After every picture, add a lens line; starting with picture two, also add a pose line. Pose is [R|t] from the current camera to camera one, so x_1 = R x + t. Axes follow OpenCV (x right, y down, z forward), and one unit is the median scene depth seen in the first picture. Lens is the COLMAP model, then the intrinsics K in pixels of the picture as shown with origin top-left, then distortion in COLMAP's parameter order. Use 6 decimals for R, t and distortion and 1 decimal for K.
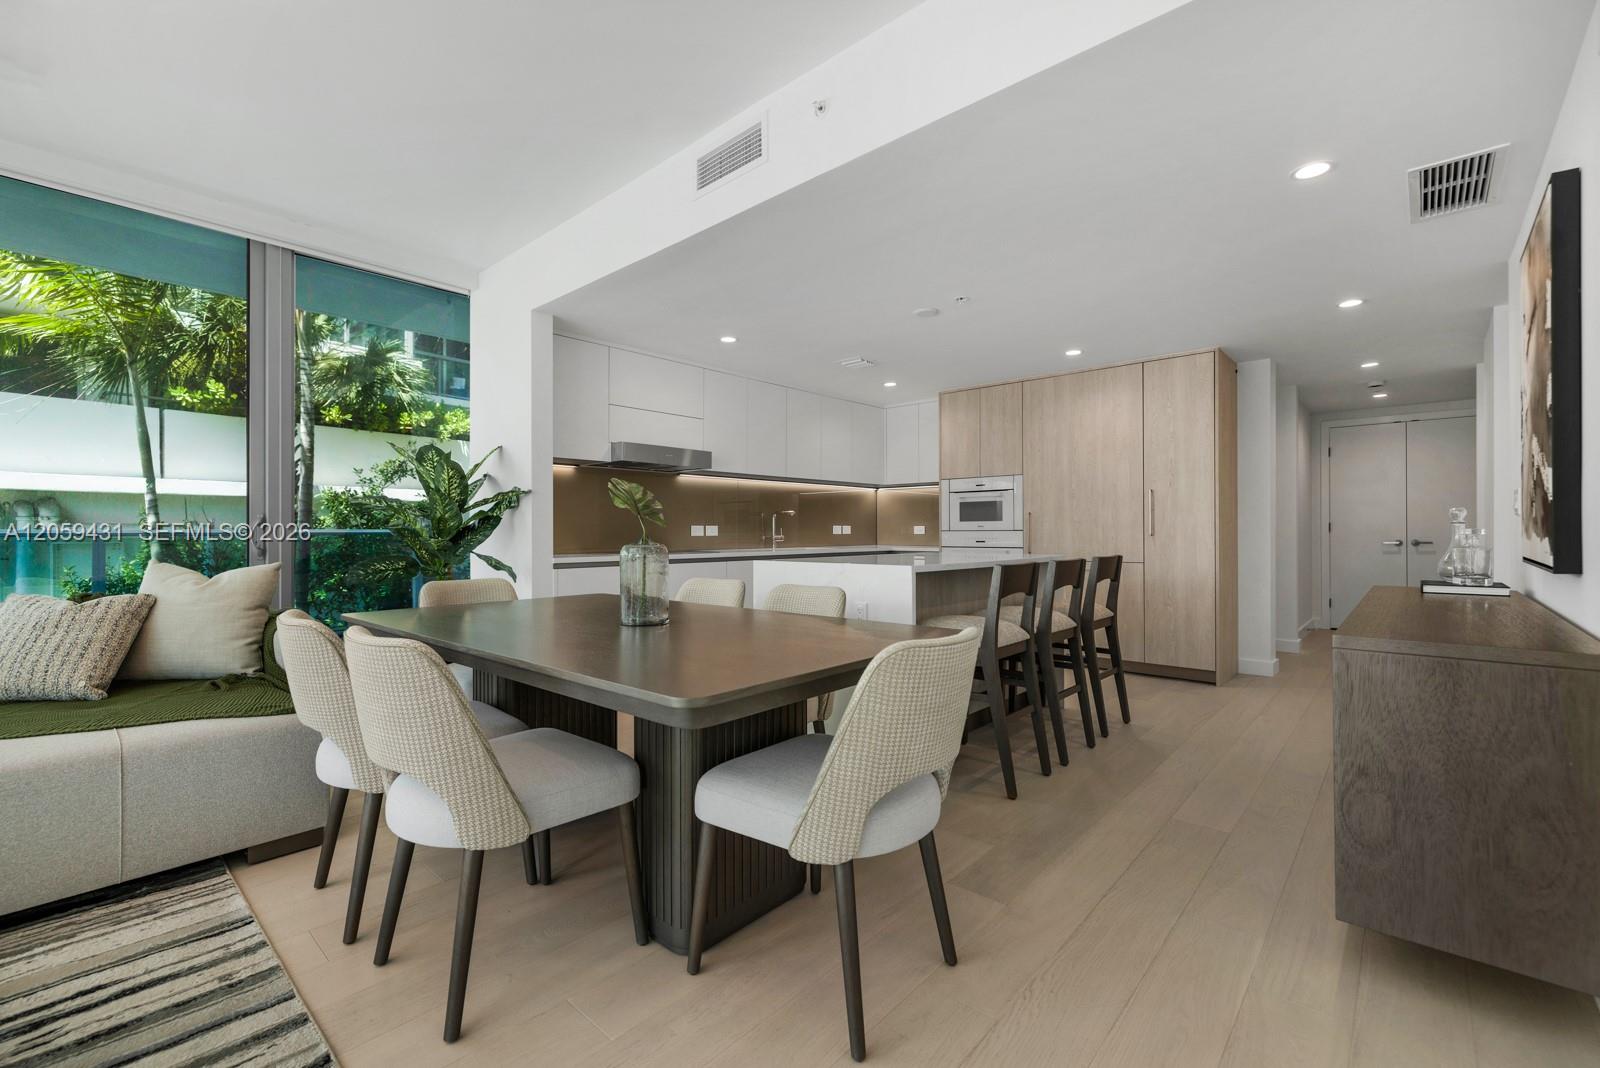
lens RADIAL K [[686.6, 0, 808.1], [0, 686.6, 525.8], [0, 0, 1]] dist [0.002024, 0.000548]
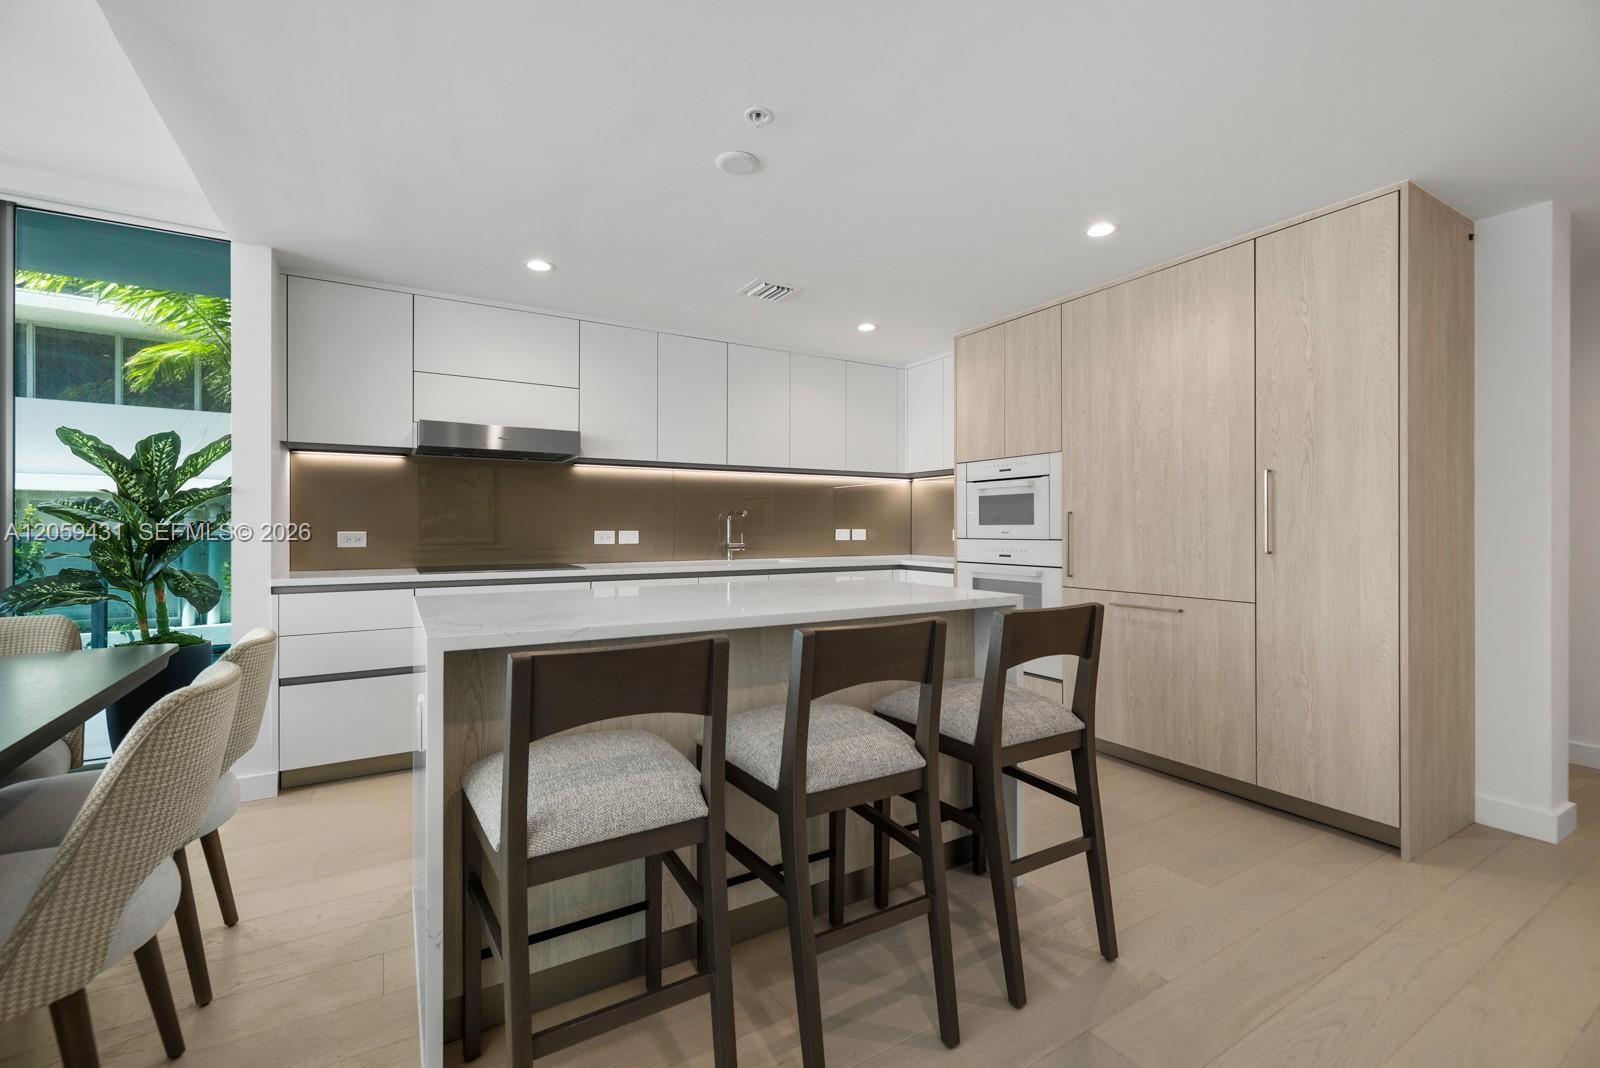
lens RADIAL K [[685.9, 0, 801.7], [0, 685.9, 524.0], [0, 0, 1]] dist [0.000849, 0.000051]
pose [[0.957268, 0.000650, -0.289200, 0.270098], [0.000064, 0.999997, 0.002461, -0.009692], [0.289201, -0.002375, 0.957266, 0.333116]]
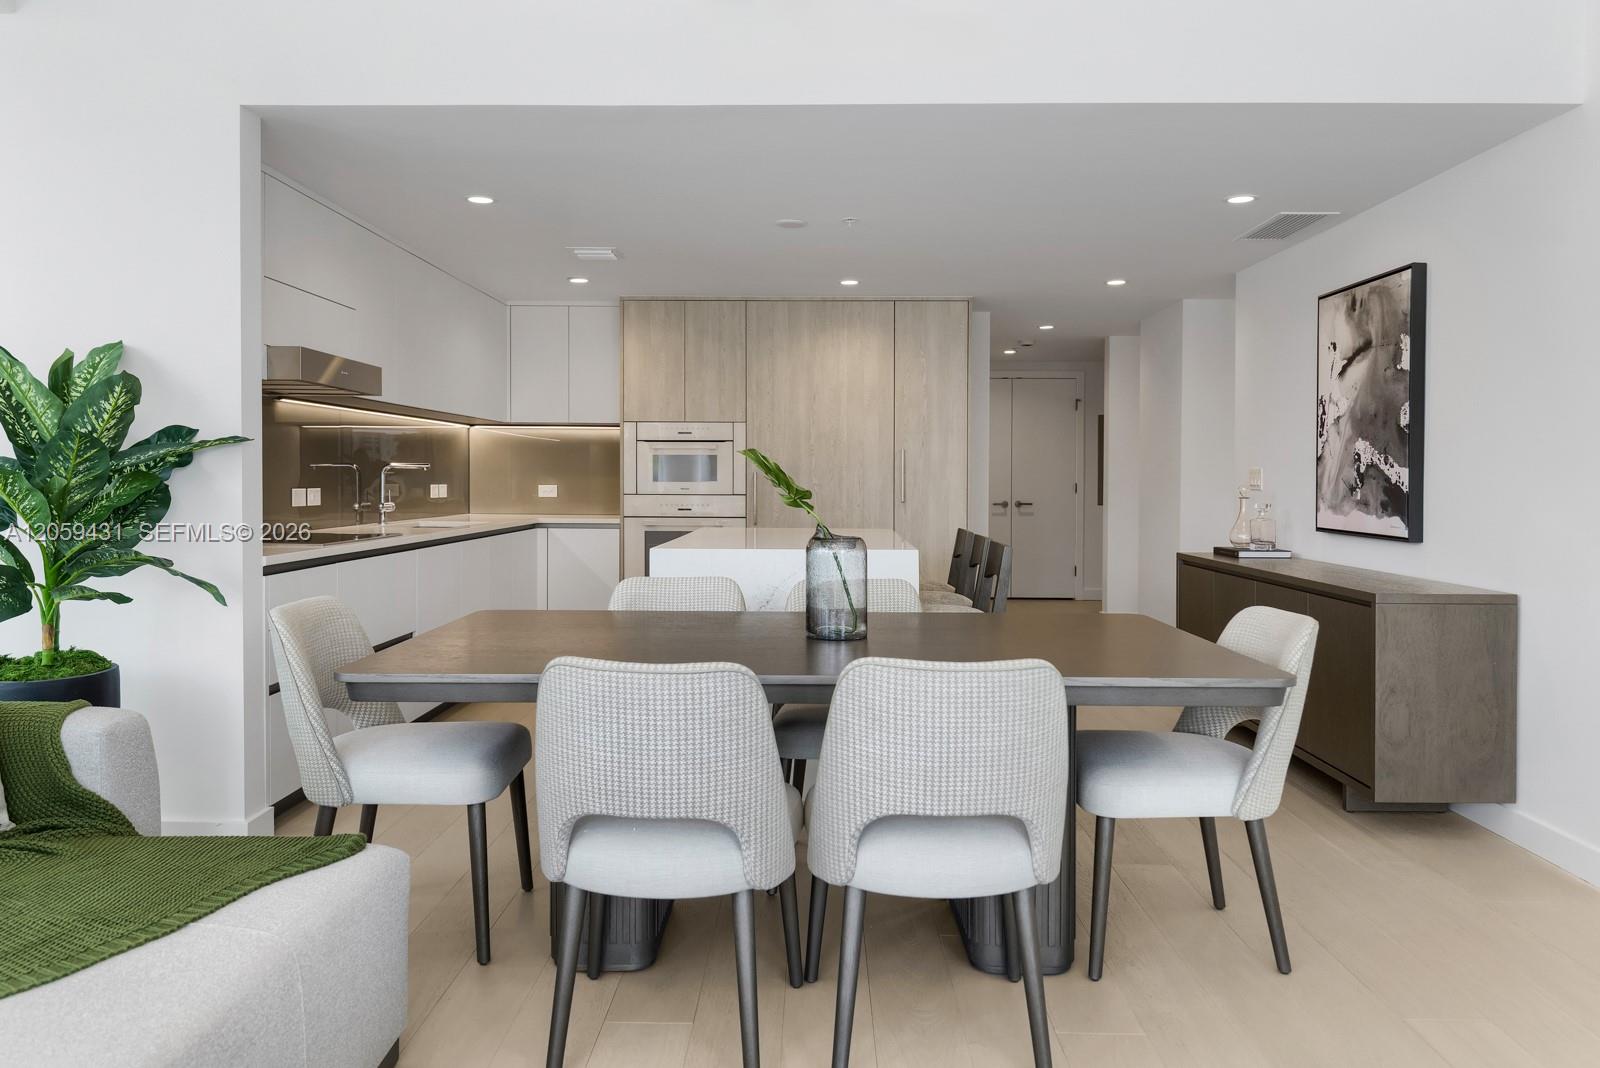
lens RADIAL K [[1096.9, 0, 808.7], [0, 1096.9, 495.5], [0, 0, 1]] dist [0.046212, 0.000221]
pose [[0.754014, -0.003118, 0.656851, -0.449004], [-0.013901, 0.999689, 0.020701, -0.019291], [-0.656711, -0.024740, 0.753737, 0.025283]]
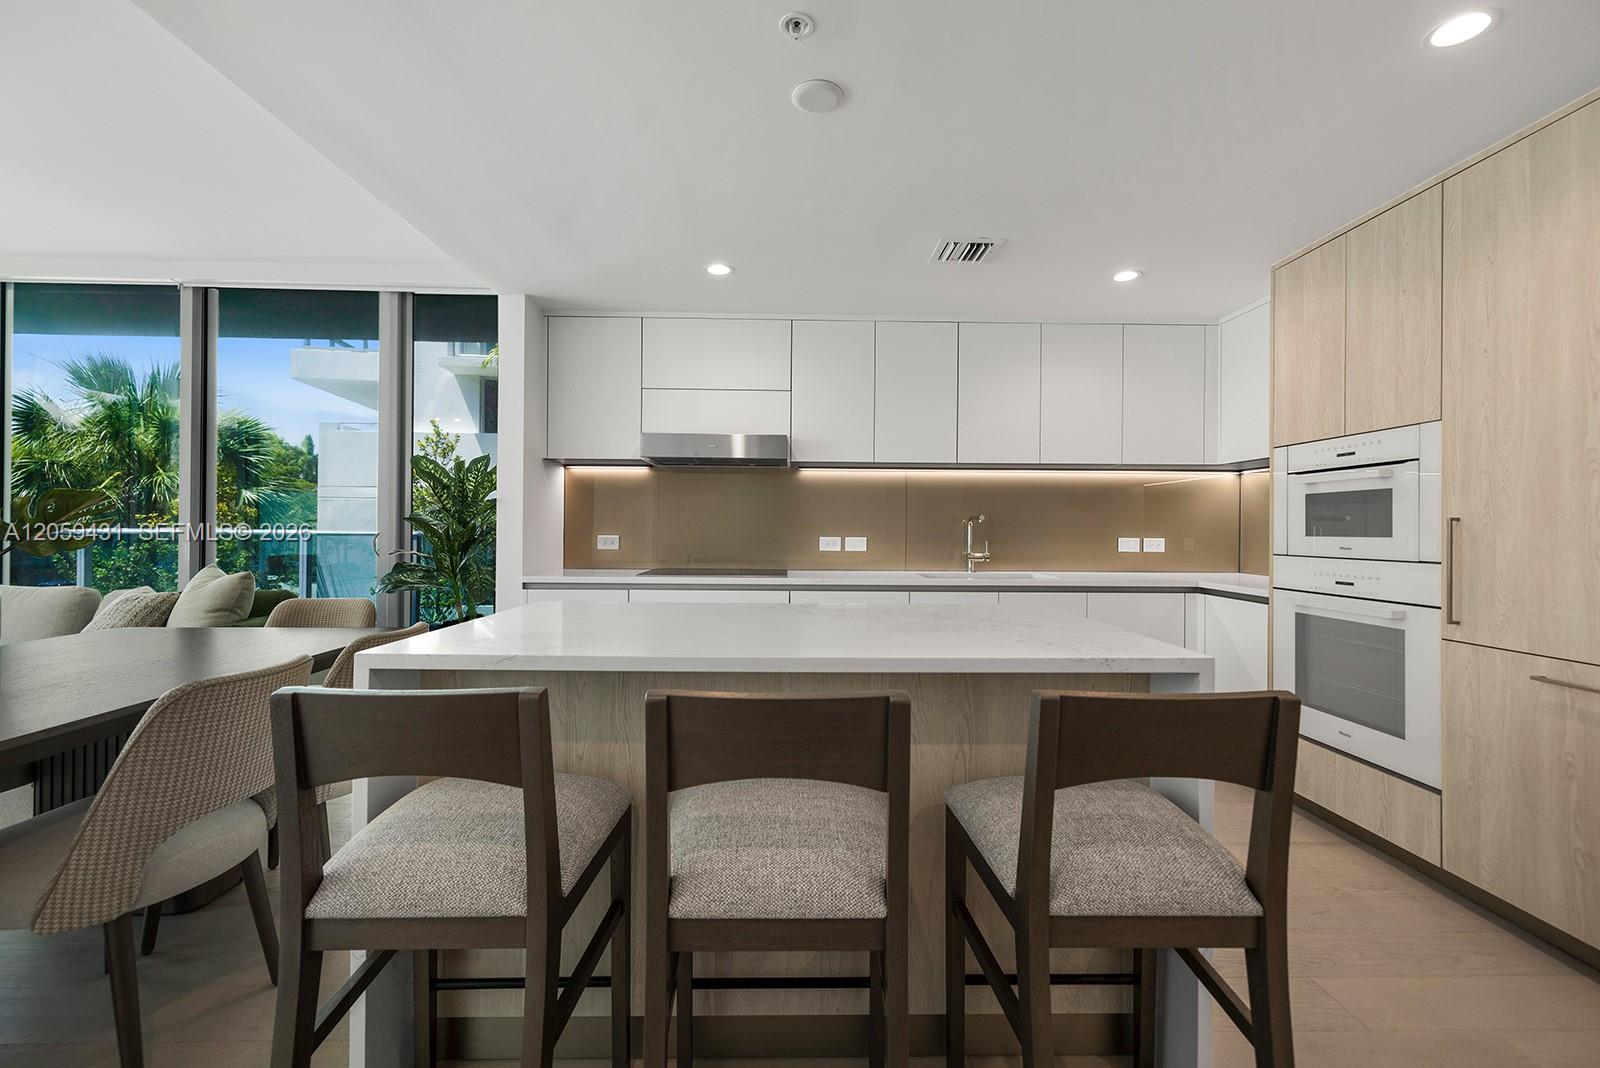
lens RADIAL K [[692.2, 0, 799.1], [0, 692.2, 523.1], [0, 0, 1]] dist [0.002742, -0.000112]
pose [[0.683617, 0.003033, -0.729835, 0.355947], [-0.003523, 0.999993, 0.000856, -0.015465], [0.729833, 0.001986, 0.683623, 0.471441]]
